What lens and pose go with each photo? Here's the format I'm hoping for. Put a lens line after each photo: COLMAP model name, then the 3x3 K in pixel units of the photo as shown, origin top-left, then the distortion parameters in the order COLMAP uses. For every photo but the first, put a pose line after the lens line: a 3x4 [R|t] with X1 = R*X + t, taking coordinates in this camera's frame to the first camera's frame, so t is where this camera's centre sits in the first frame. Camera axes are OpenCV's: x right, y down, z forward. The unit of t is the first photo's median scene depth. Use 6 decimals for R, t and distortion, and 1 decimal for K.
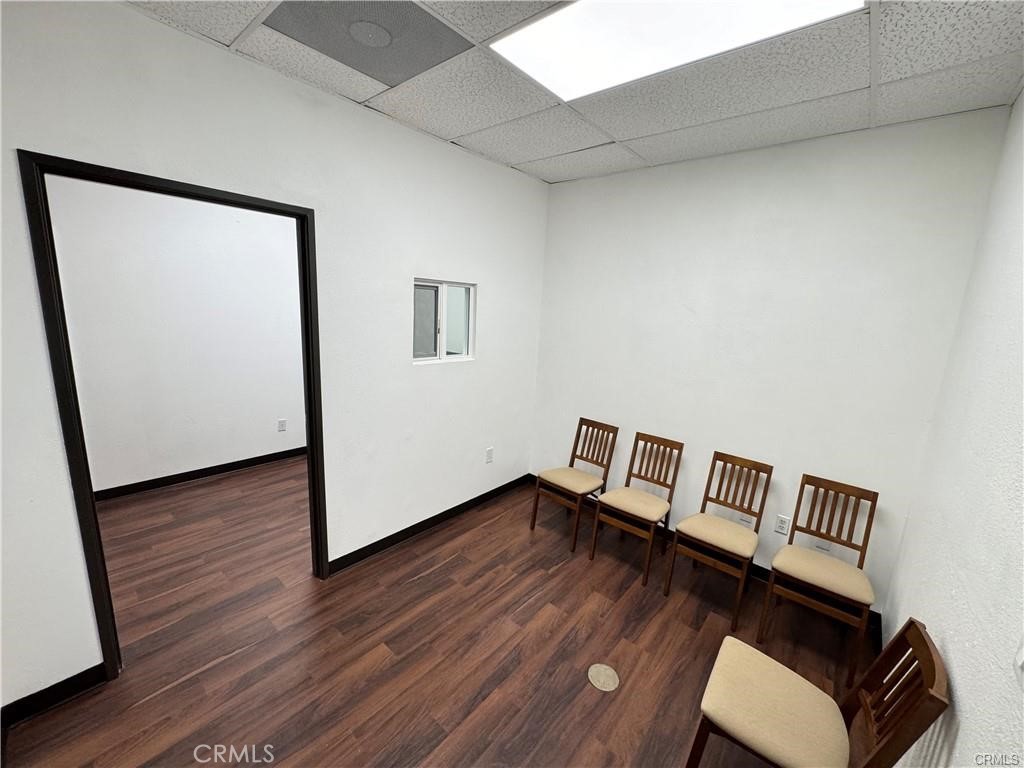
lens RADIAL K [[408.6, 0, 516.5], [0, 408.6, 389.1], [0, 0, 1]] dist [-0.004229, -0.000456]
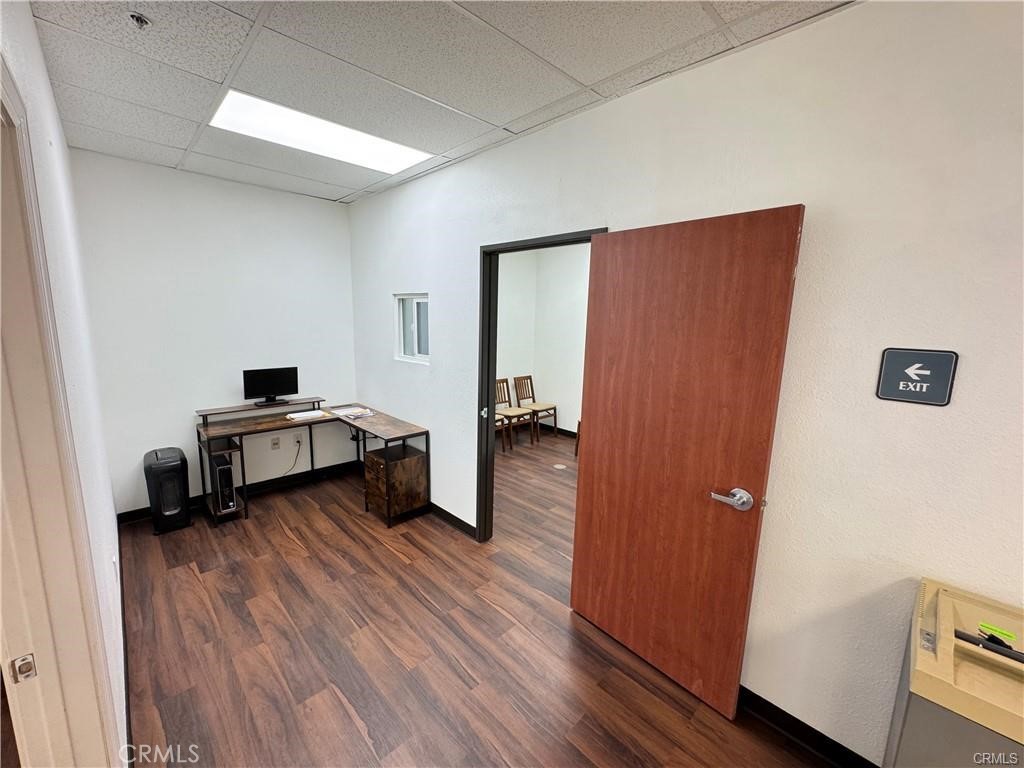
lens RADIAL K [[408.6, 0, 511.8], [0, 408.6, 386.0], [0, 0, 1]] dist [-0.004229, -0.000456]
pose [[0.090894, -0.230532, 0.968810, -1.925393], [0.181768, 0.960335, 0.211462, -0.300543], [-0.979132, 0.156879, 0.129192, 0.833455]]
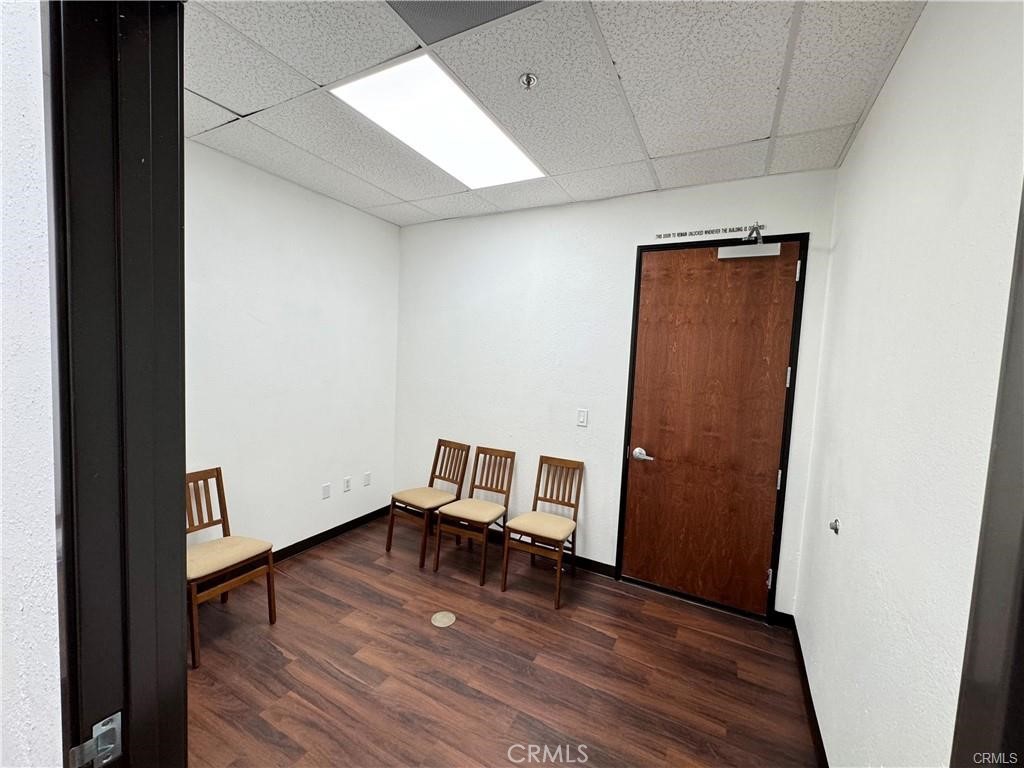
lens RADIAL K [[408.6, 0, 512.0], [0, 408.6, 380.1], [0, 0, 1]] dist [-0.004229, -0.000456]
pose [[-0.216828, -0.140687, 0.966019, -0.886285], [0.134705, 0.975783, 0.172344, -0.190931], [-0.966871, 0.167497, -0.192626, 0.854744]]
